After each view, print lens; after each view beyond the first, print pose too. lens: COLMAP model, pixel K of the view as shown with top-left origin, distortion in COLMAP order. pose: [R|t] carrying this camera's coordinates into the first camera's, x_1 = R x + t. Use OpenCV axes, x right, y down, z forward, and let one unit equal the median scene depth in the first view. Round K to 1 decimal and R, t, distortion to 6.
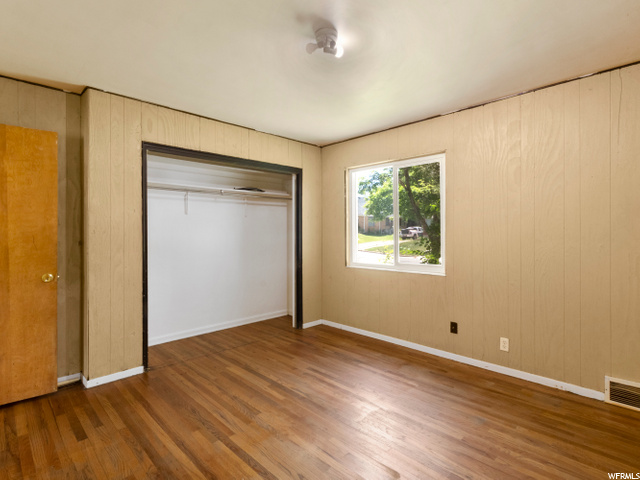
lens RADIAL K [[341.0, 0, 320.4], [0, 341.0, 236.4], [0, 0, 1]] dist [0.002402, -0.001604]
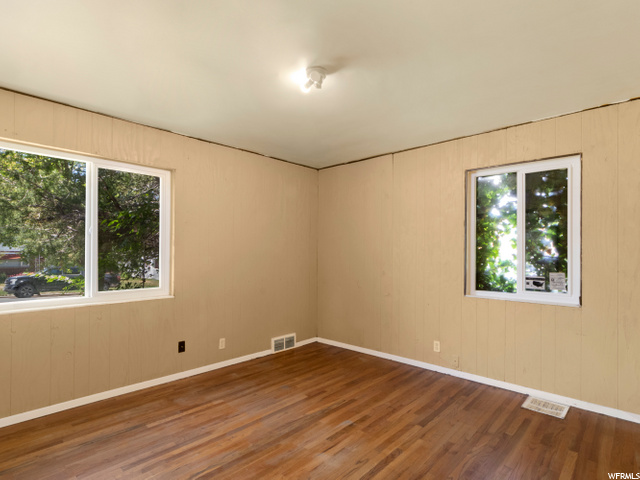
lens RADIAL K [[341.0, 0, 328.0], [0, 341.0, 254.0], [0, 0, 1]] dist [0.002402, -0.001604]
pose [[-0.067023, -0.003494, 0.997745, -0.800200], [0.003213, 0.999988, 0.003718, -0.013386], [-0.997746, 0.003455, -0.067011, 0.773244]]
